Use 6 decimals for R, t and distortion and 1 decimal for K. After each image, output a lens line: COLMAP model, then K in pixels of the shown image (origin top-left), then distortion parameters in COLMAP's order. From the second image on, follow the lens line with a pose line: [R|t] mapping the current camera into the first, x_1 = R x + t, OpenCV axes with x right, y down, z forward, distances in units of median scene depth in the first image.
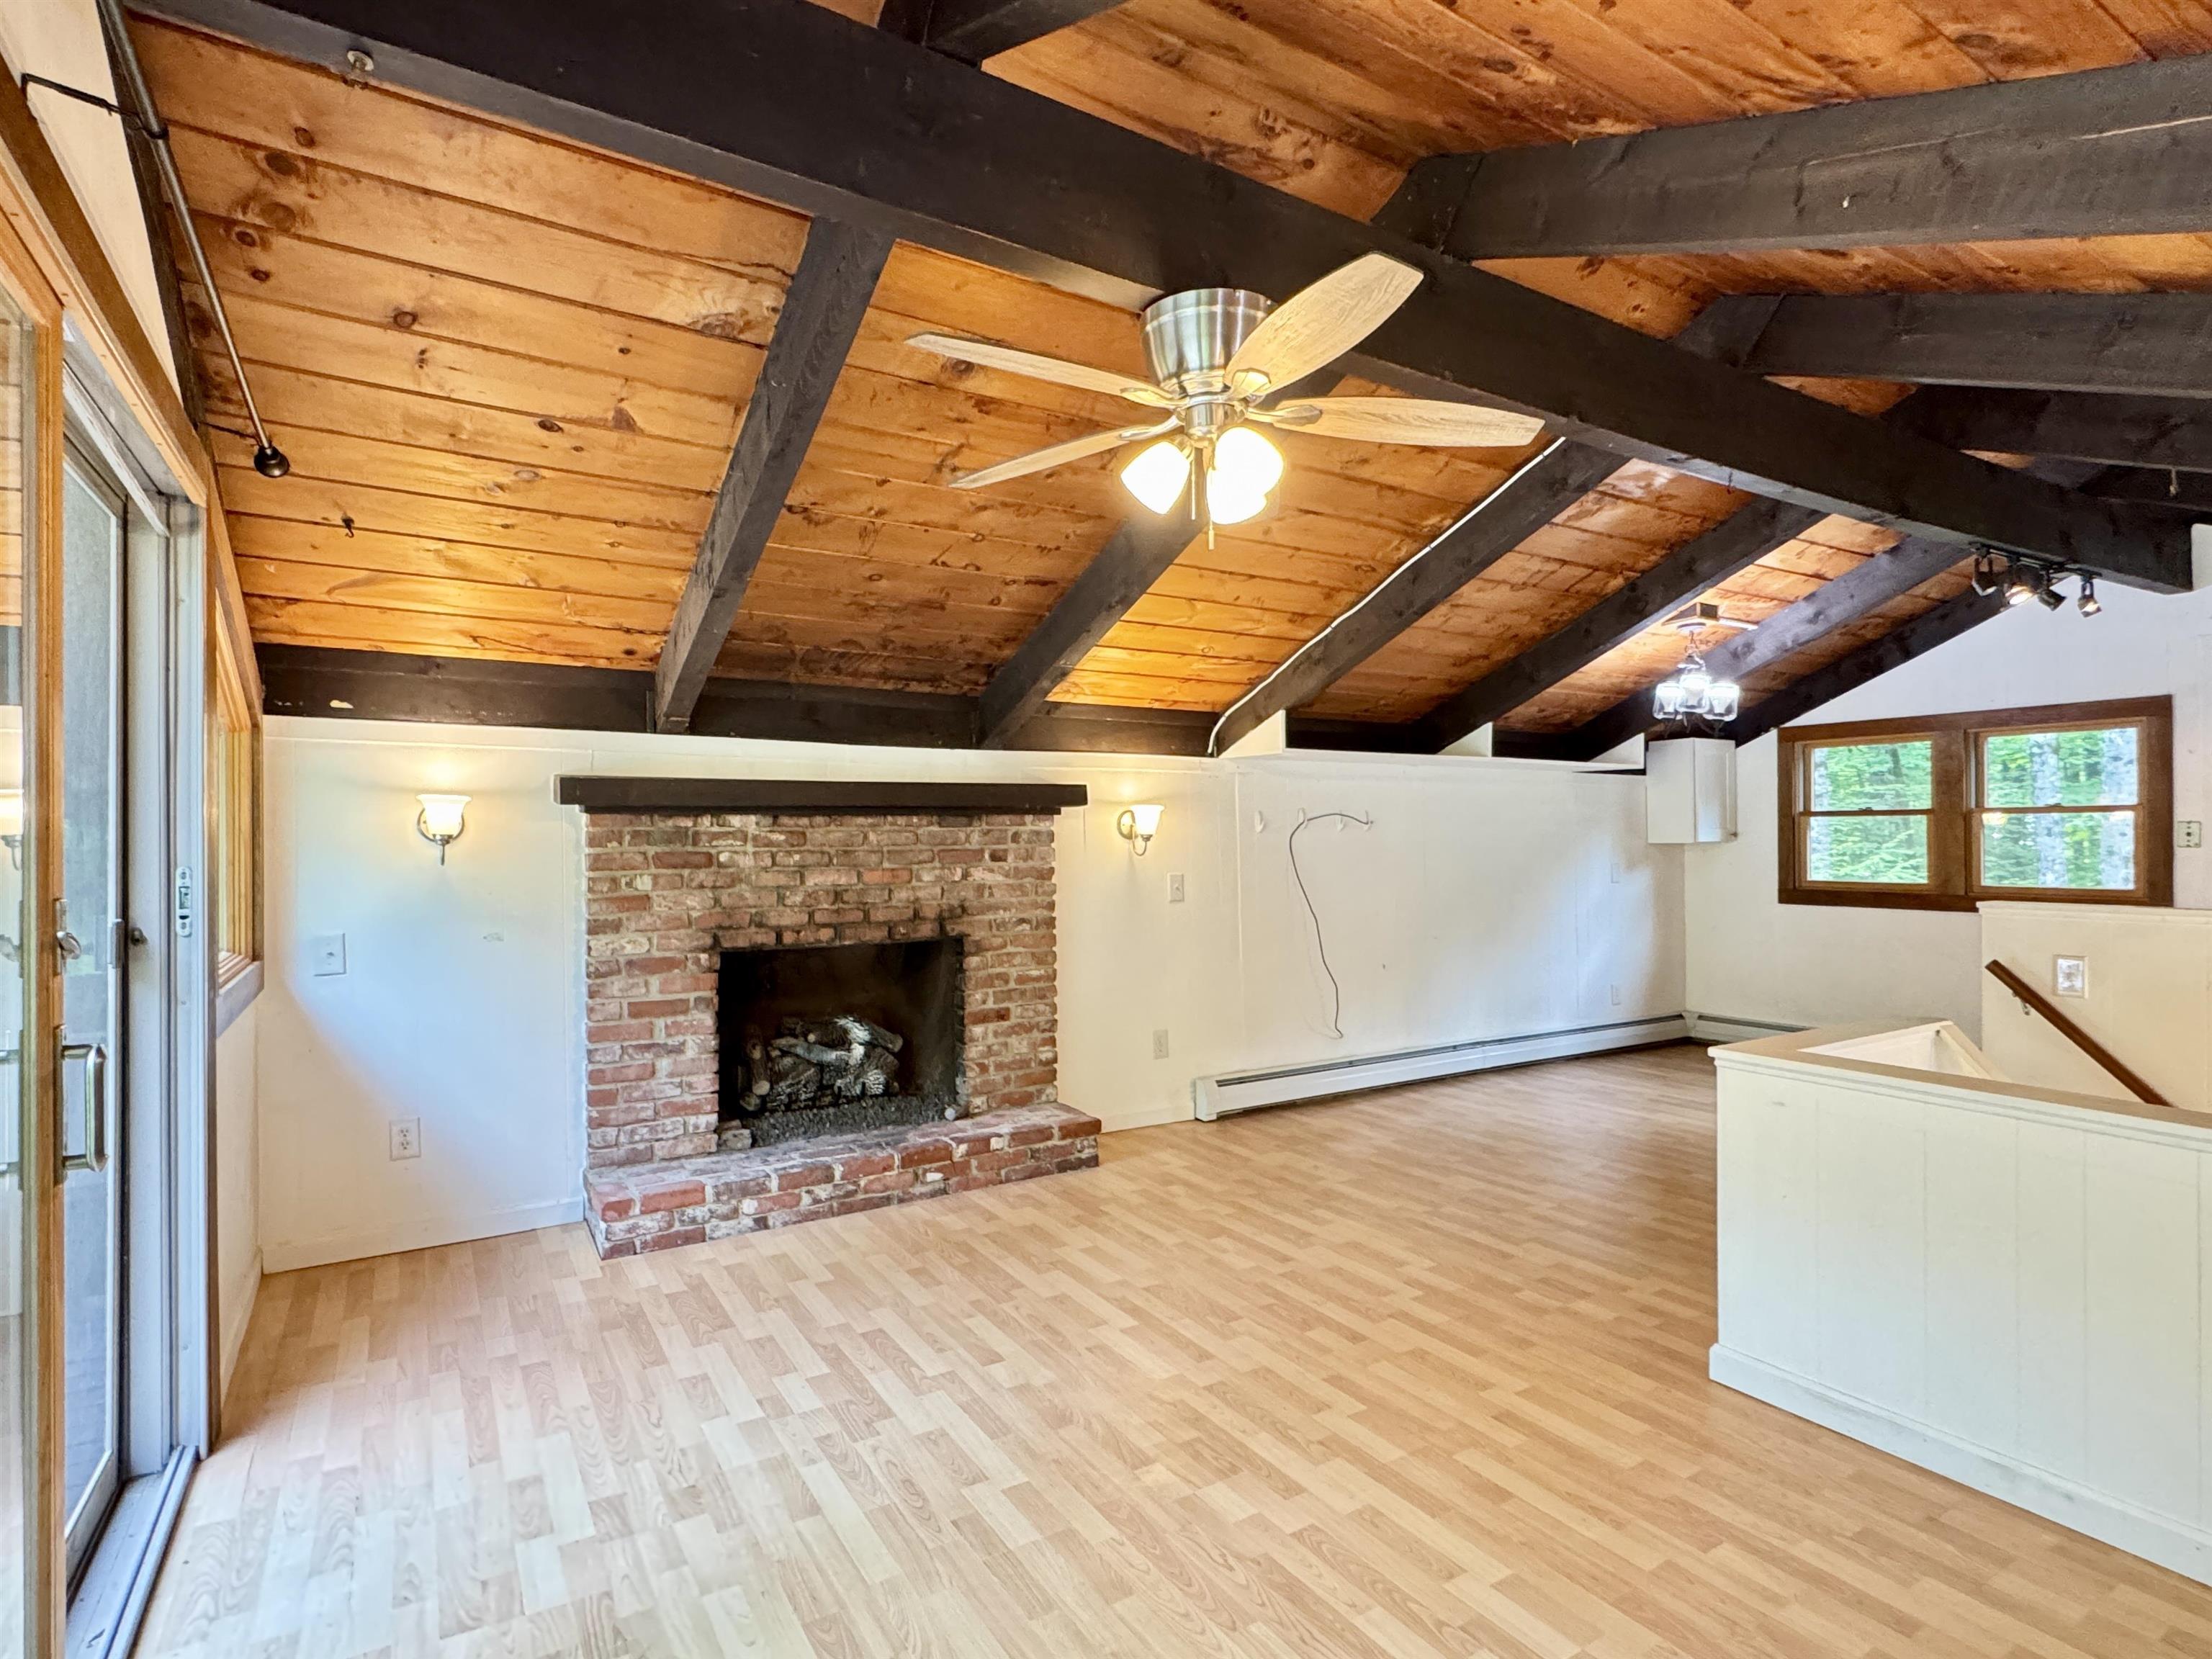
lens RADIAL K [[1134.0, 0, 1099.7], [0, 1134.0, 836.0], [0, 0, 1]] dist [-0.002607, -0.000563]
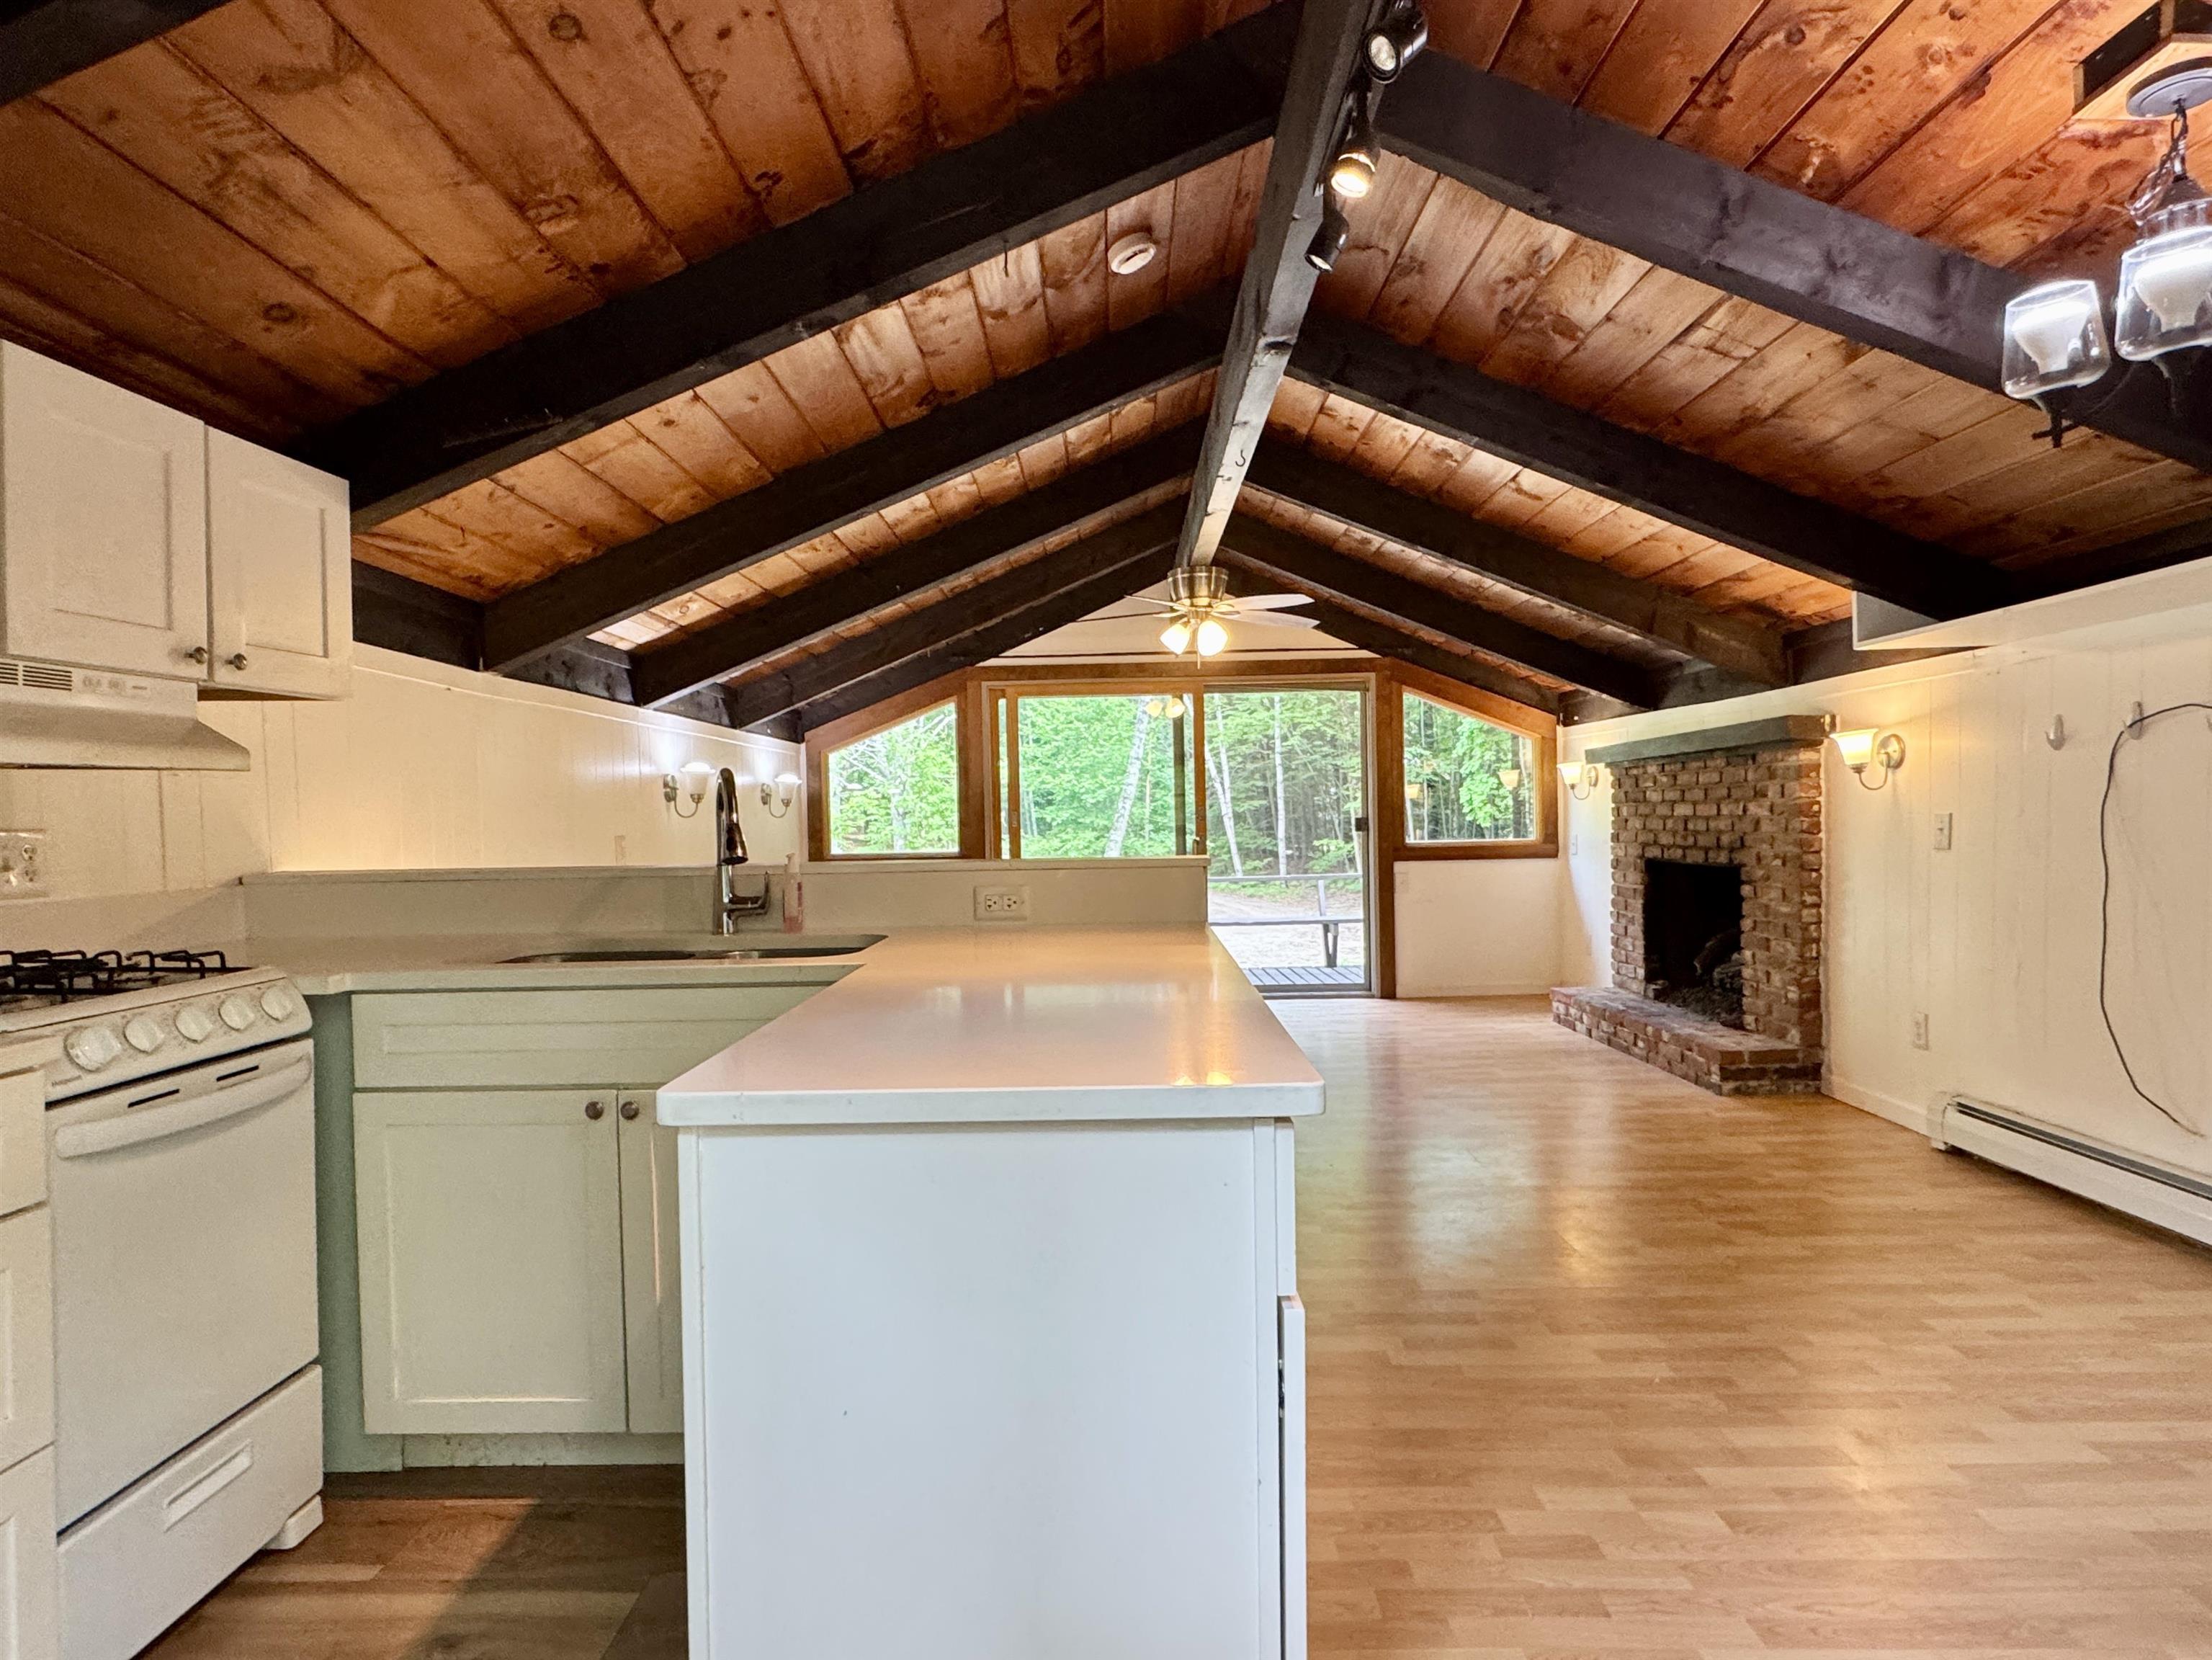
lens RADIAL K [[1134.2, 0, 1113.0], [0, 1134.2, 858.9], [0, 0, 1]] dist [-0.002607, -0.000563]
pose [[-0.529595, 0.044341, -0.847091, 1.272760], [0.021316, 0.999013, 0.038967, 0.029964], [0.847983, 0.002580, -0.530017, 1.200705]]
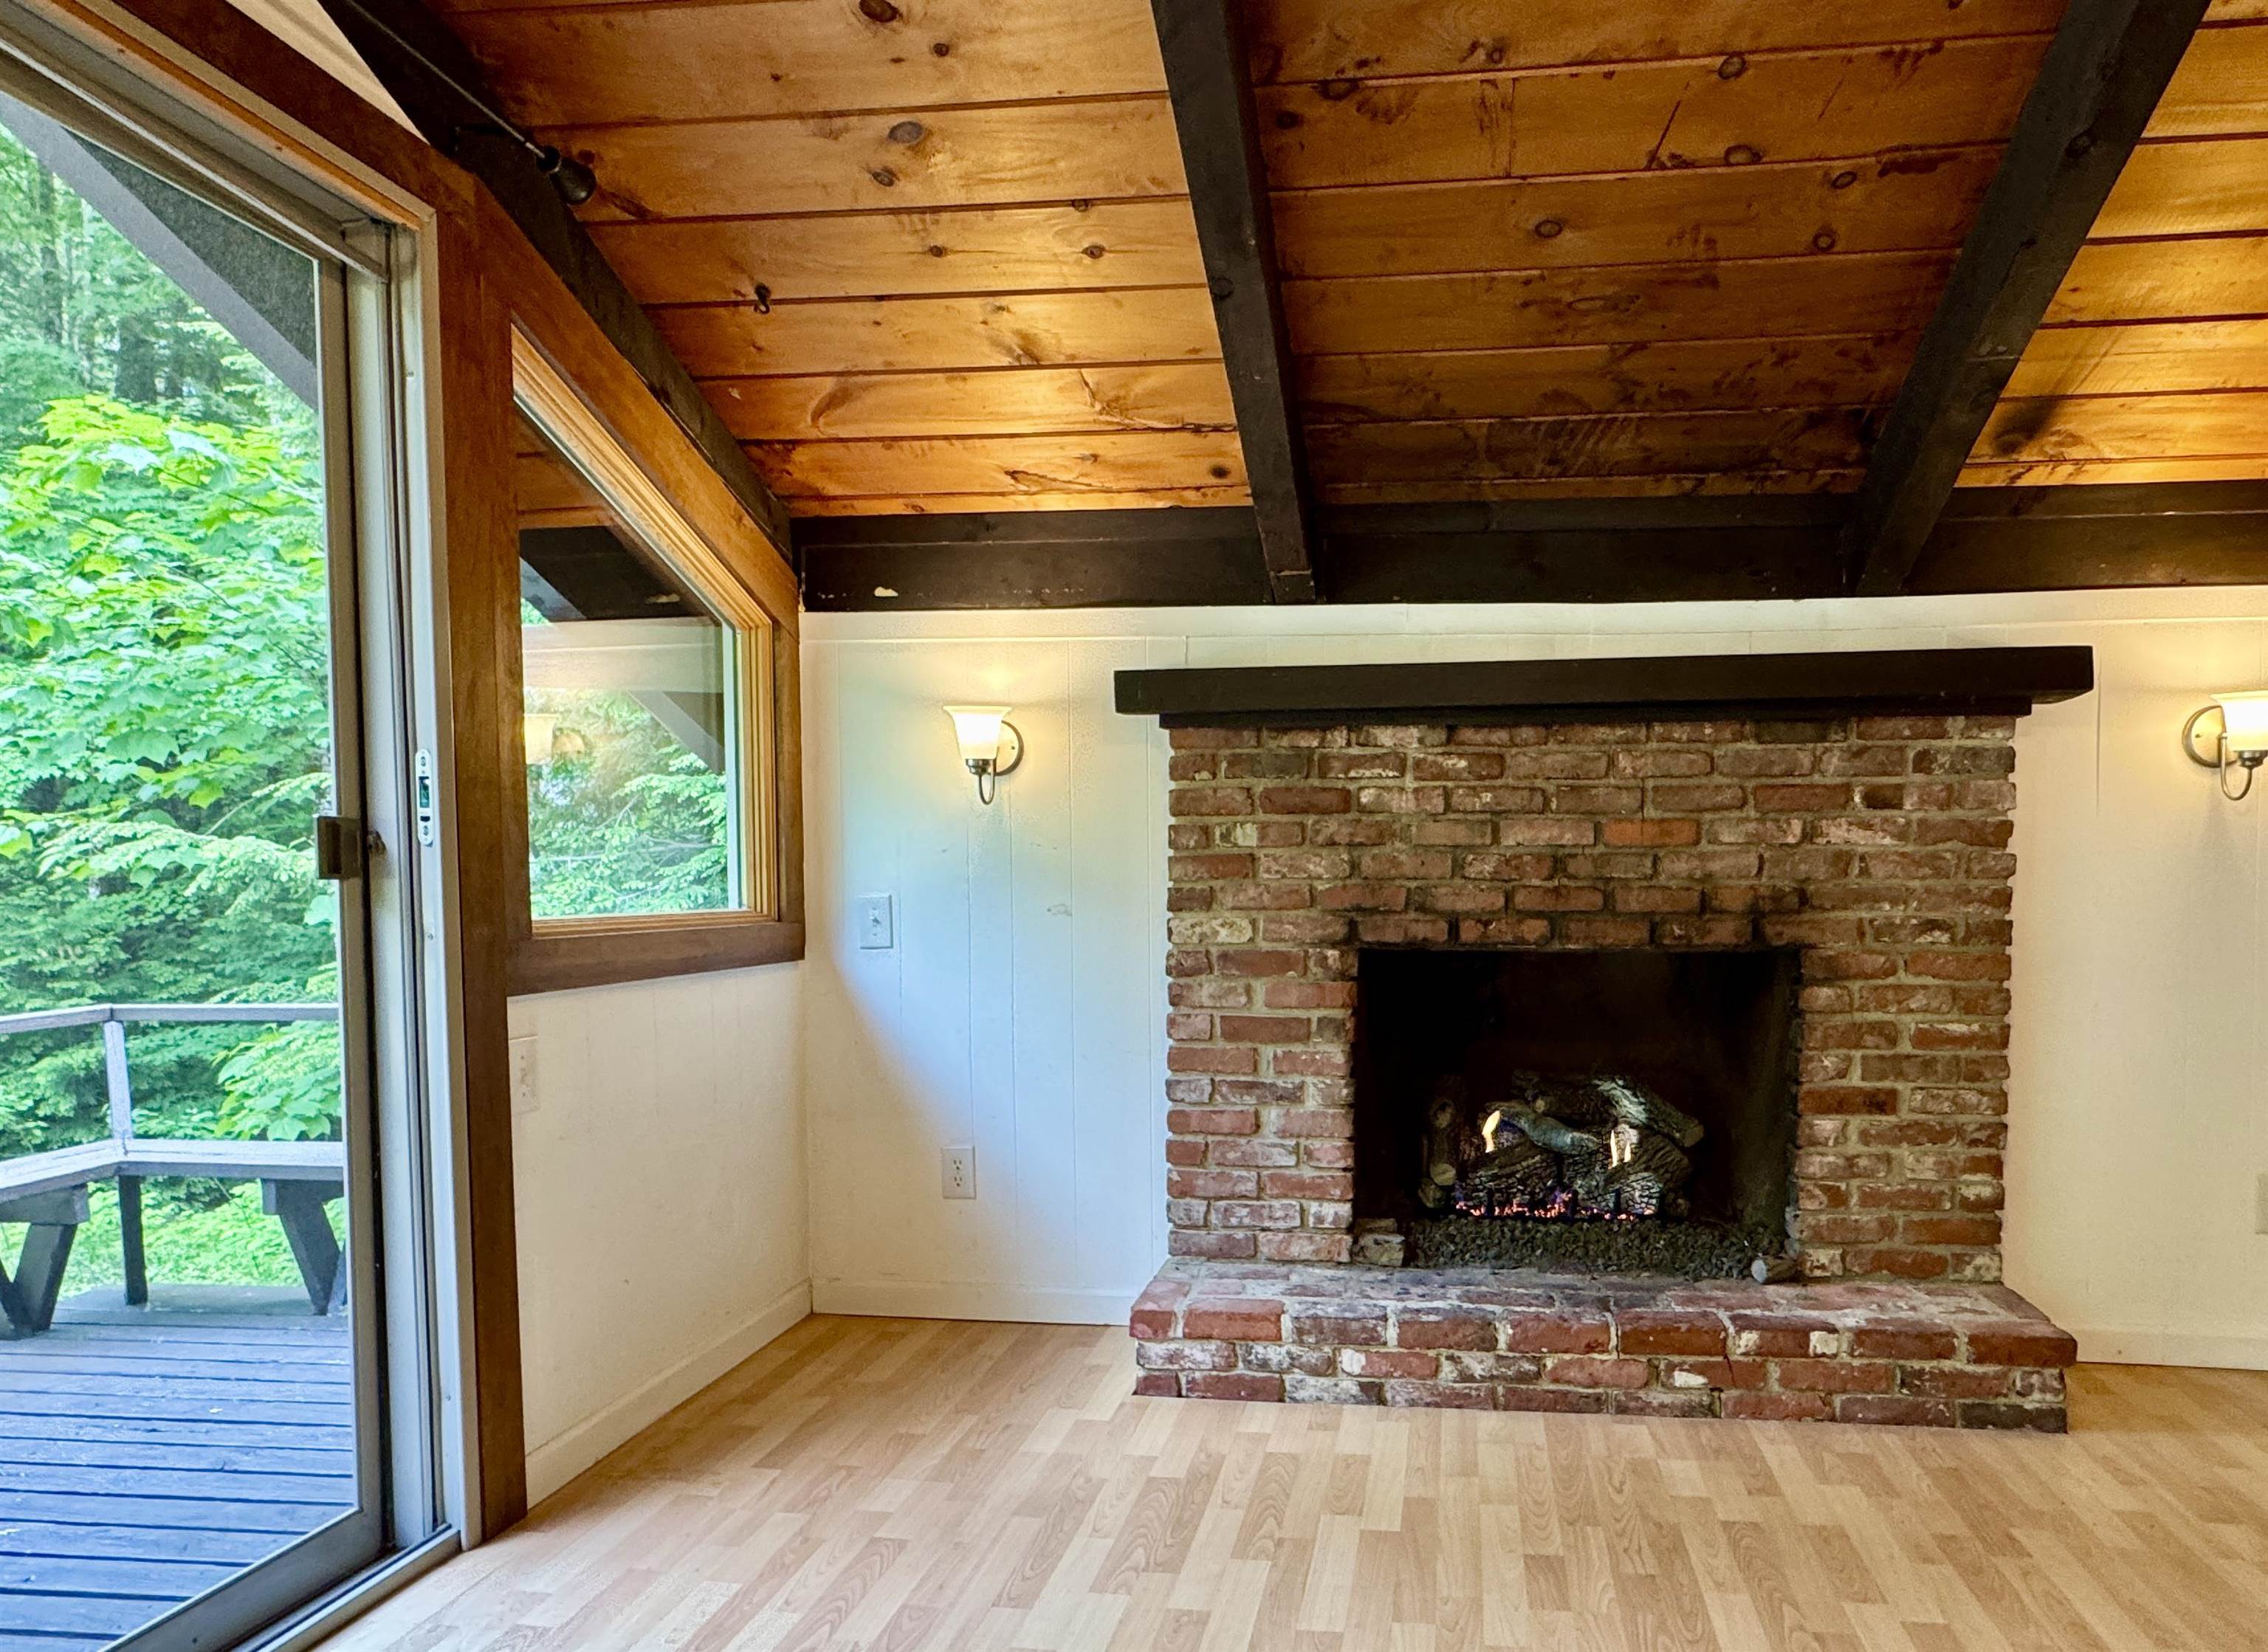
lens RADIAL K [[1367.9, 0, 1285.1], [0, 1367.9, 963.0], [0, 0, 1]] dist [-0.003922, 0.002453]
pose [[0.781668, 0.042784, -0.622226, 0.102694], [-0.004706, 0.998021, 0.062712, 0.063494], [0.623677, -0.046092, 0.780322, 0.388944]]
